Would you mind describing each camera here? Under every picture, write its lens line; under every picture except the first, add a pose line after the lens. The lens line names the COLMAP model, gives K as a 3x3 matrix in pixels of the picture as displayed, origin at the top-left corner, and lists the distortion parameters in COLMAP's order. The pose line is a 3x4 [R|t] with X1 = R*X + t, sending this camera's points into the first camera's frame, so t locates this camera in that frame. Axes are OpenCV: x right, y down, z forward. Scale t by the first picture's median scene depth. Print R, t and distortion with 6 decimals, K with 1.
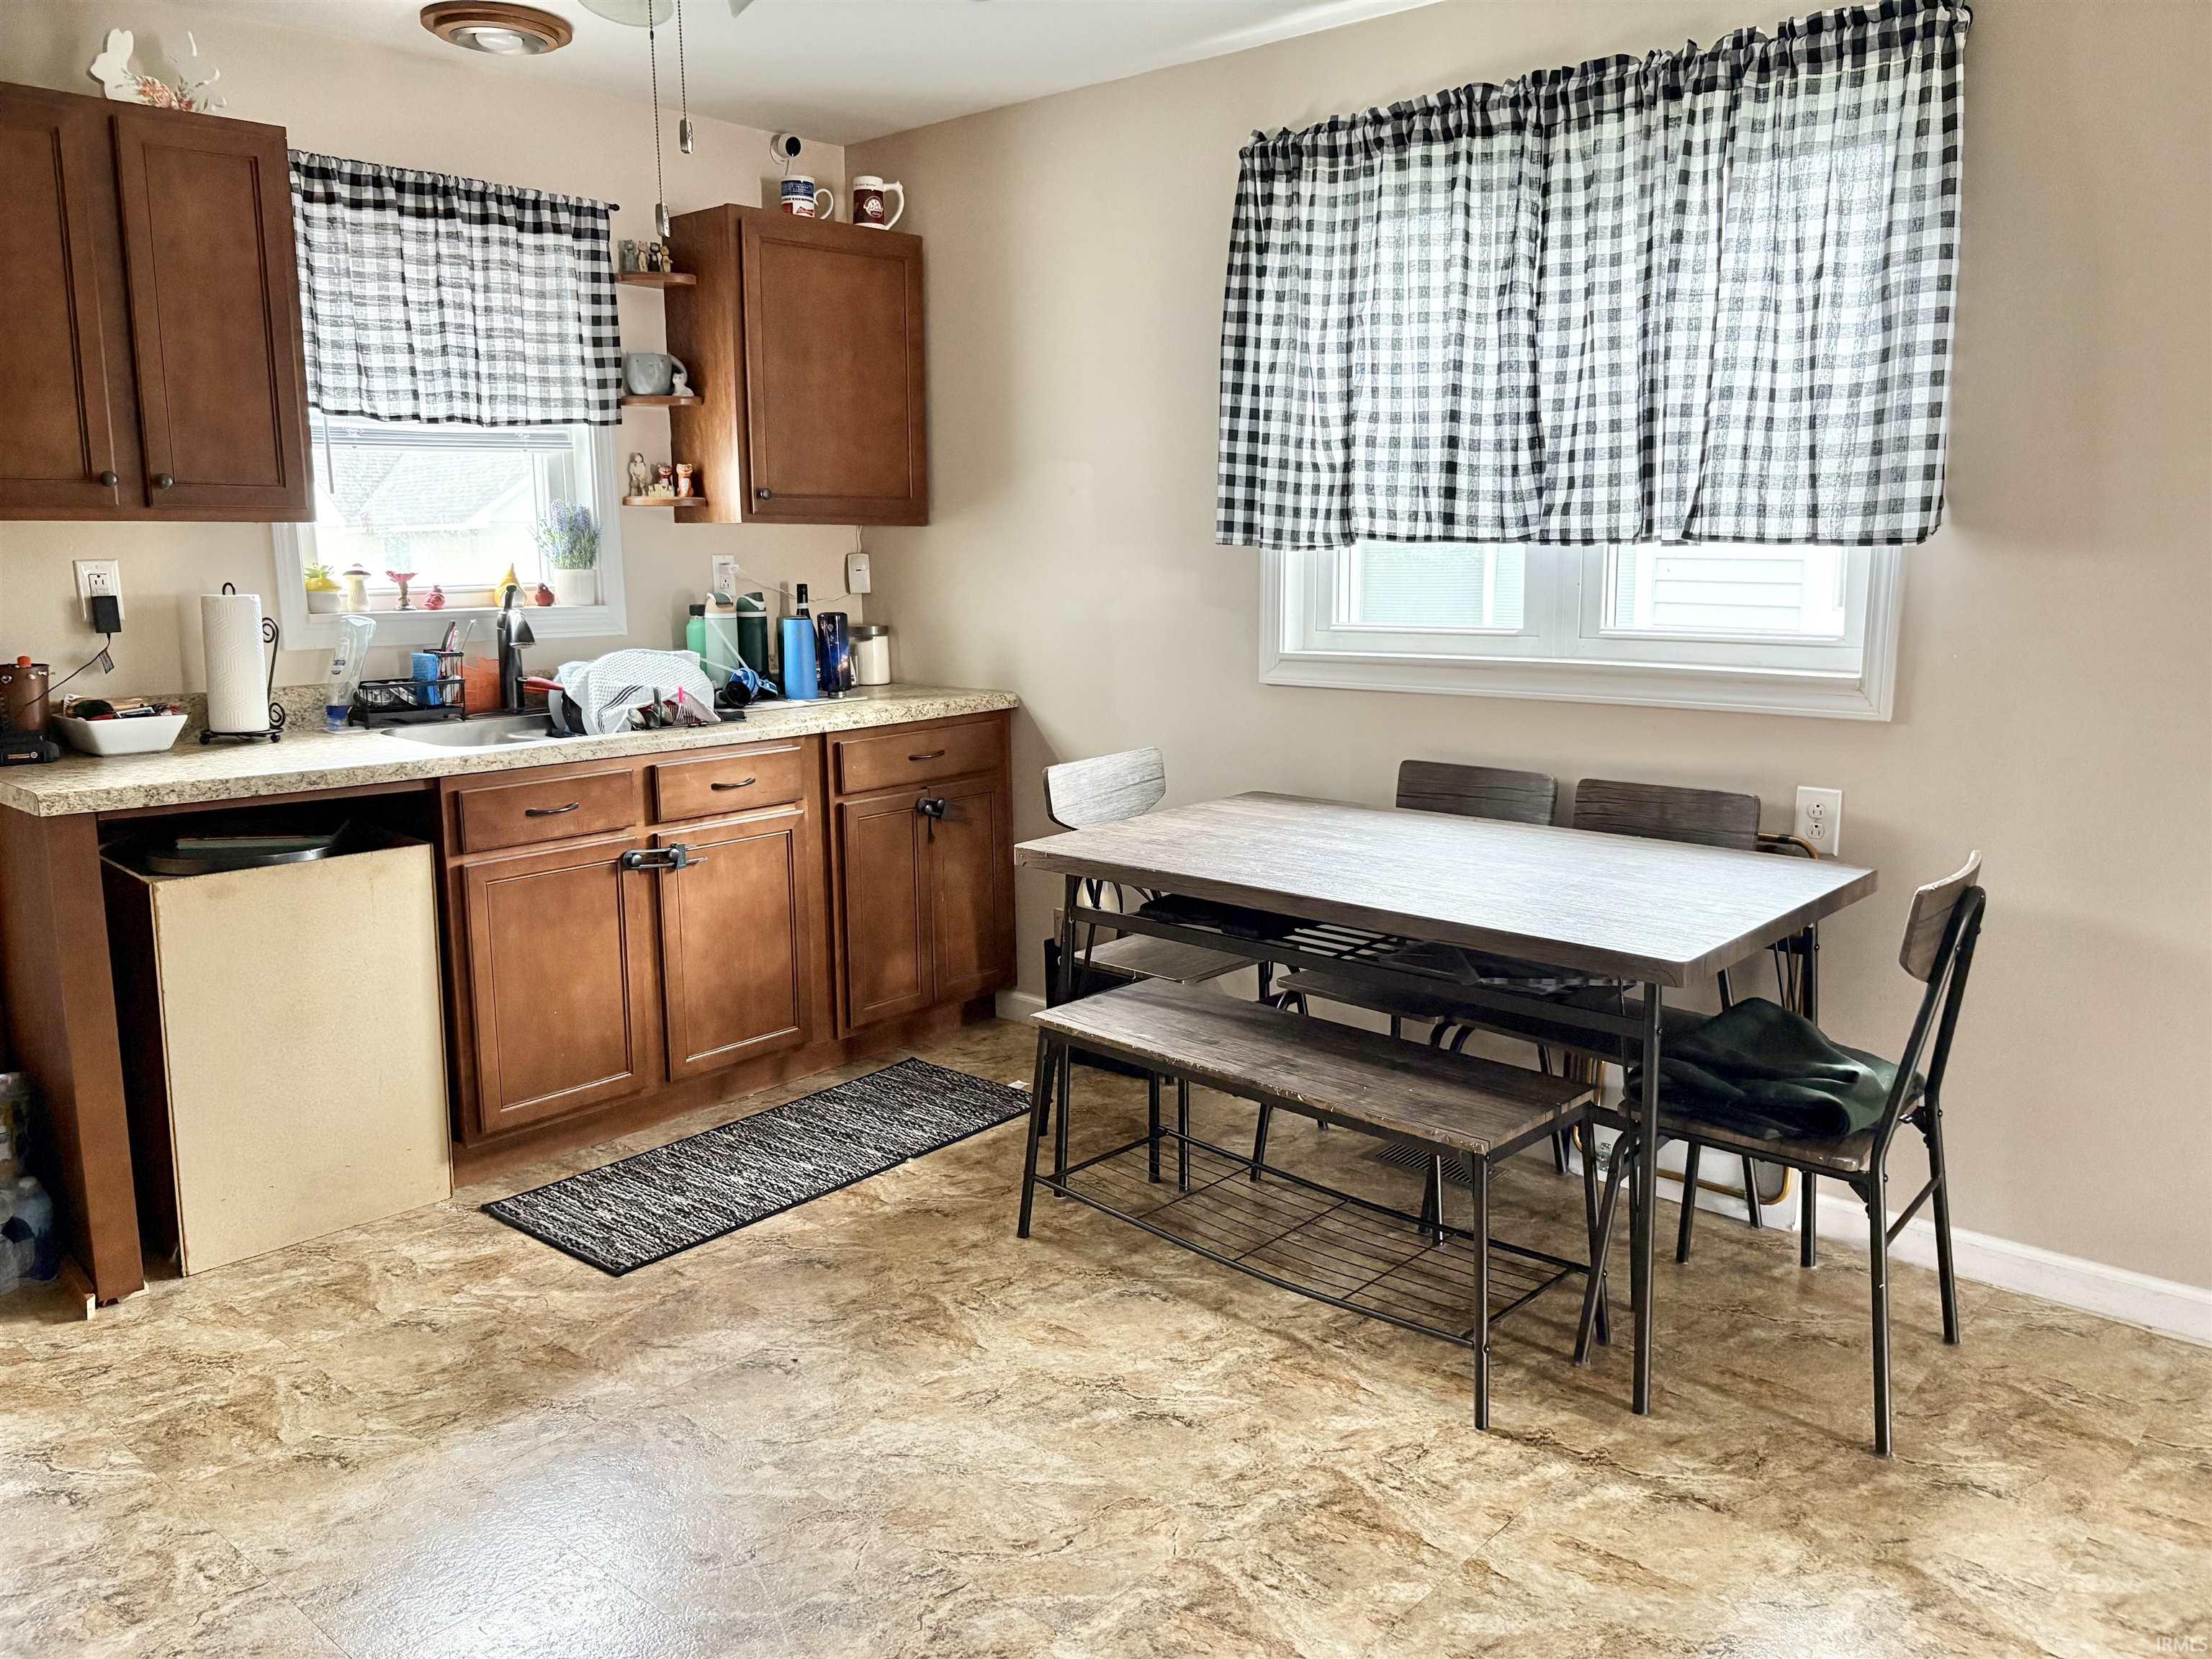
lens RADIAL K [[1687.6, 0, 1106.9], [0, 1687.6, 819.3], [0, 0, 1]] dist [0.035875, -0.041607]
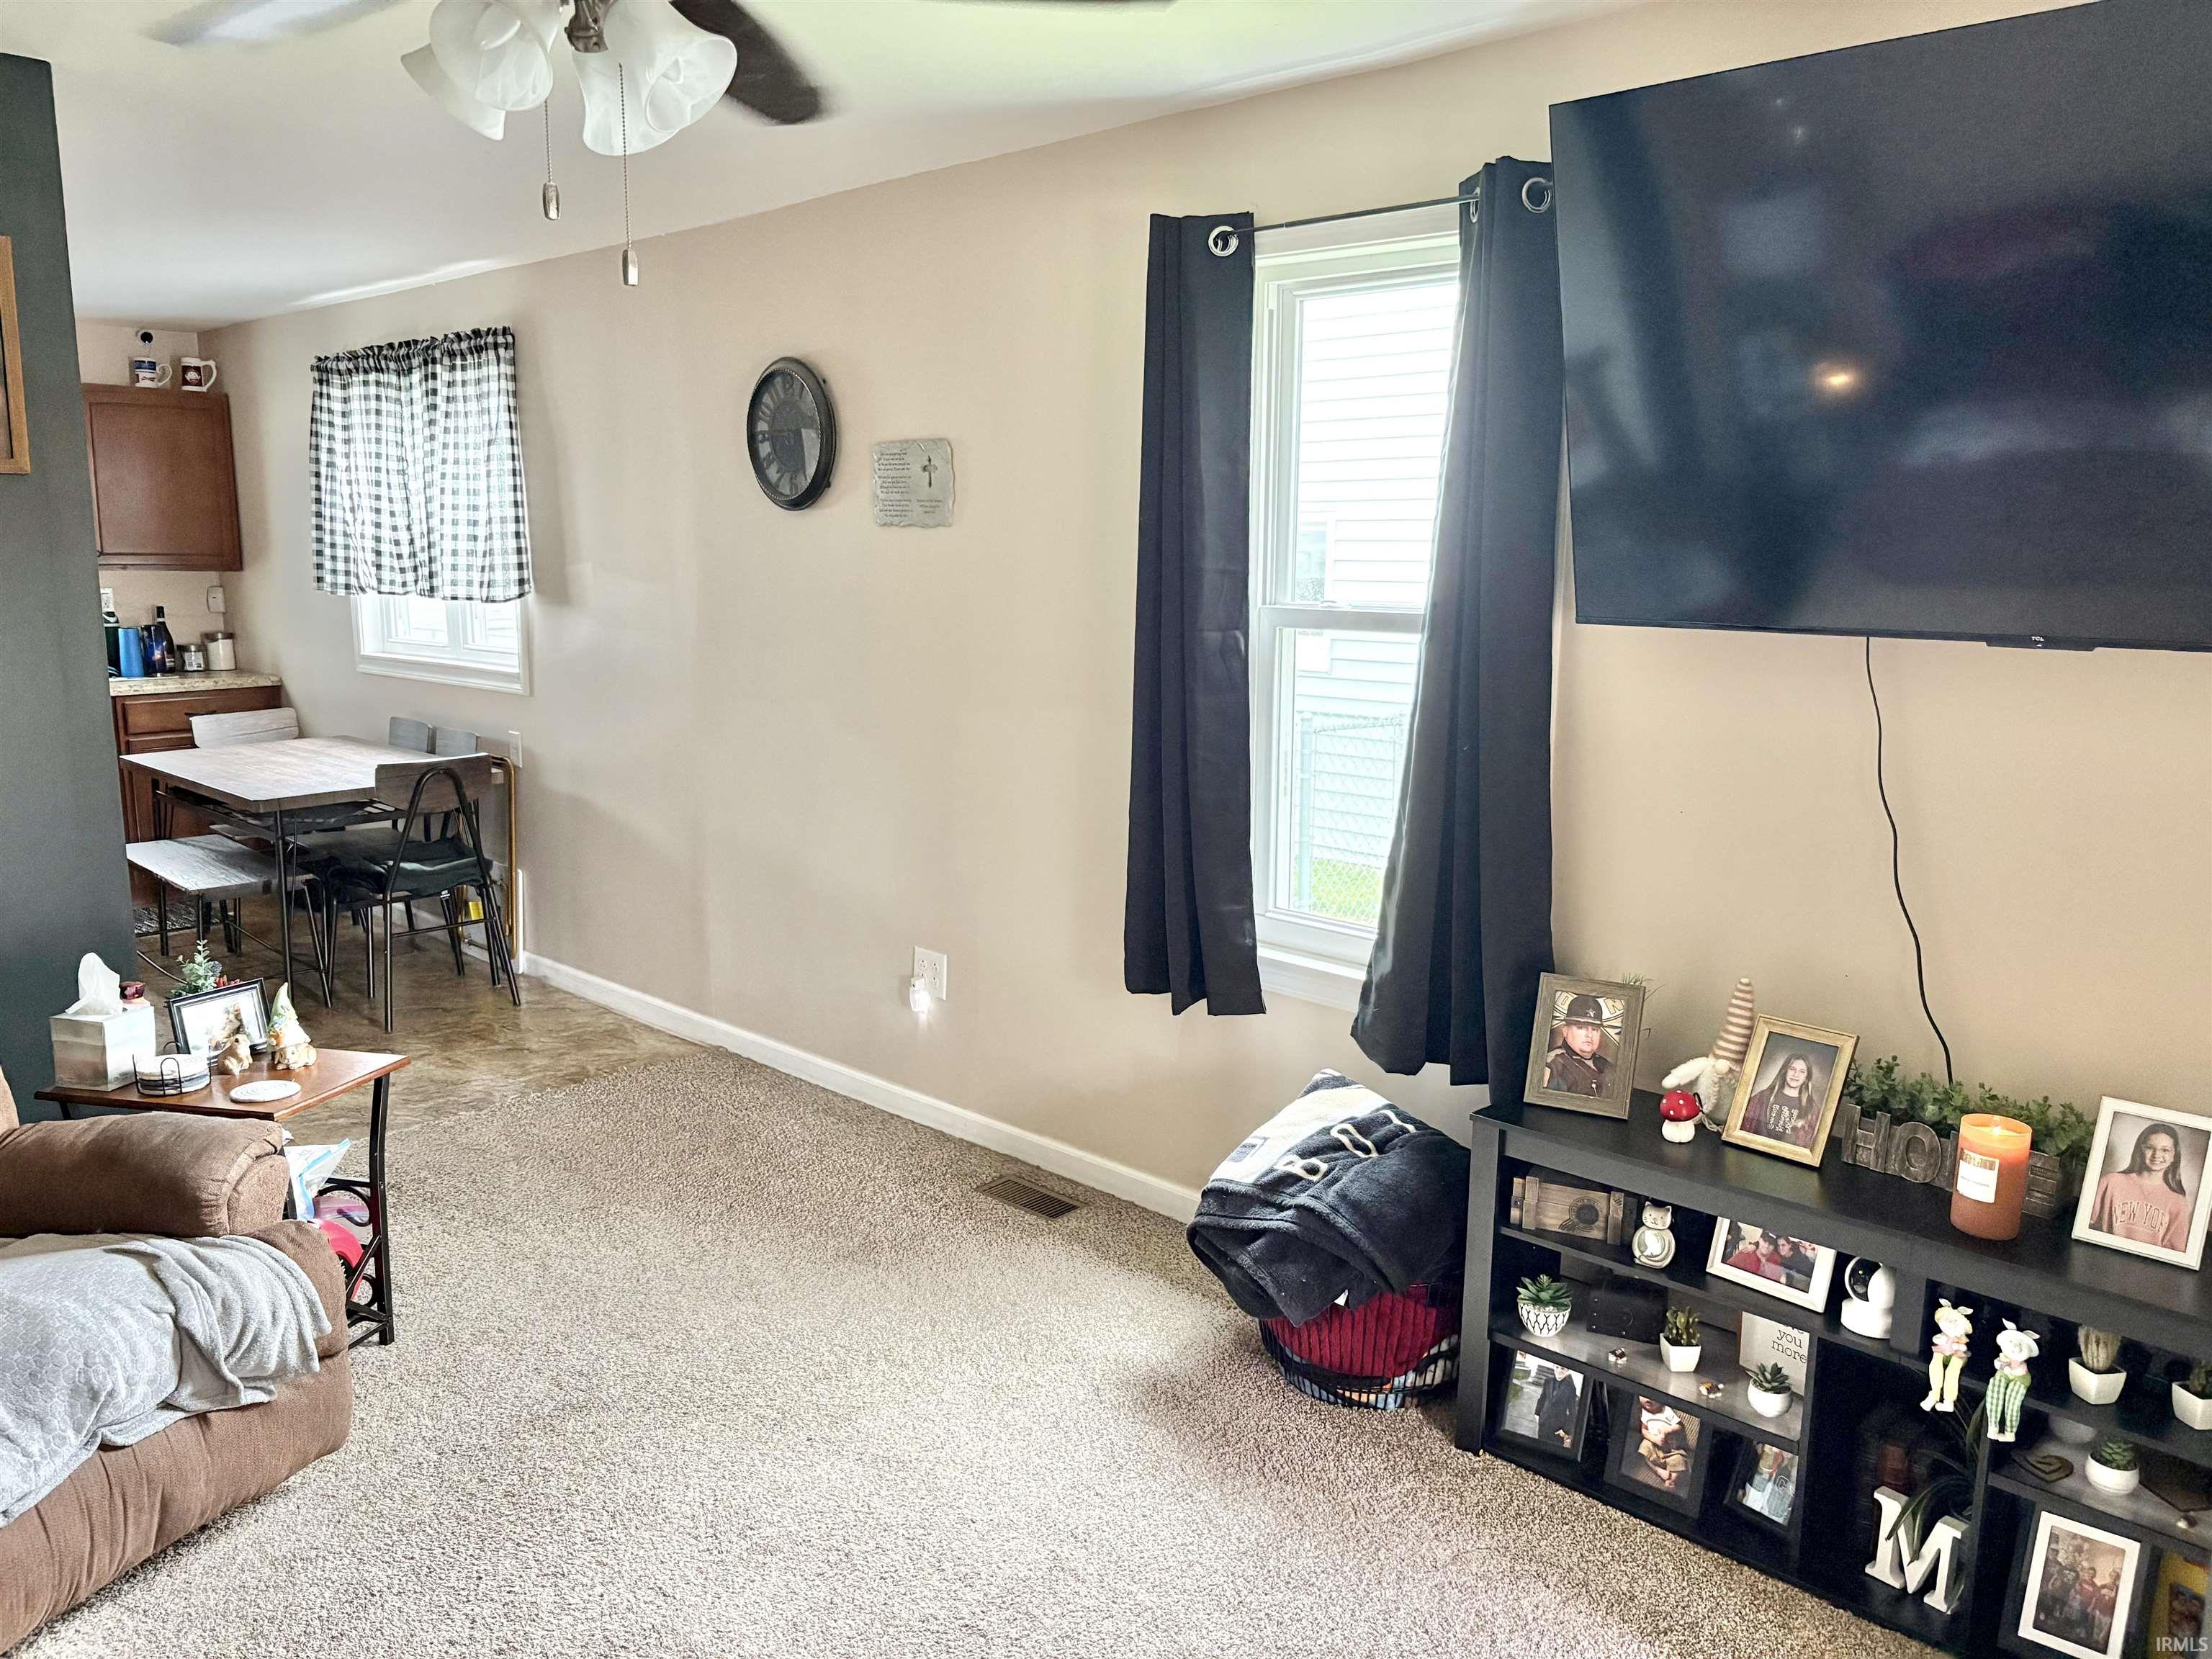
lens RADIAL K [[1687.6, 0, 1125.9], [0, 1687.6, 835.9], [0, 0, 1]] dist [0.035875, -0.041607]
pose [[0.998948, 0.022541, -0.039931, 0.961961], [-0.022303, 0.999731, 0.006403, 0.057170], [0.040065, -0.005505, 0.999182, -0.690941]]
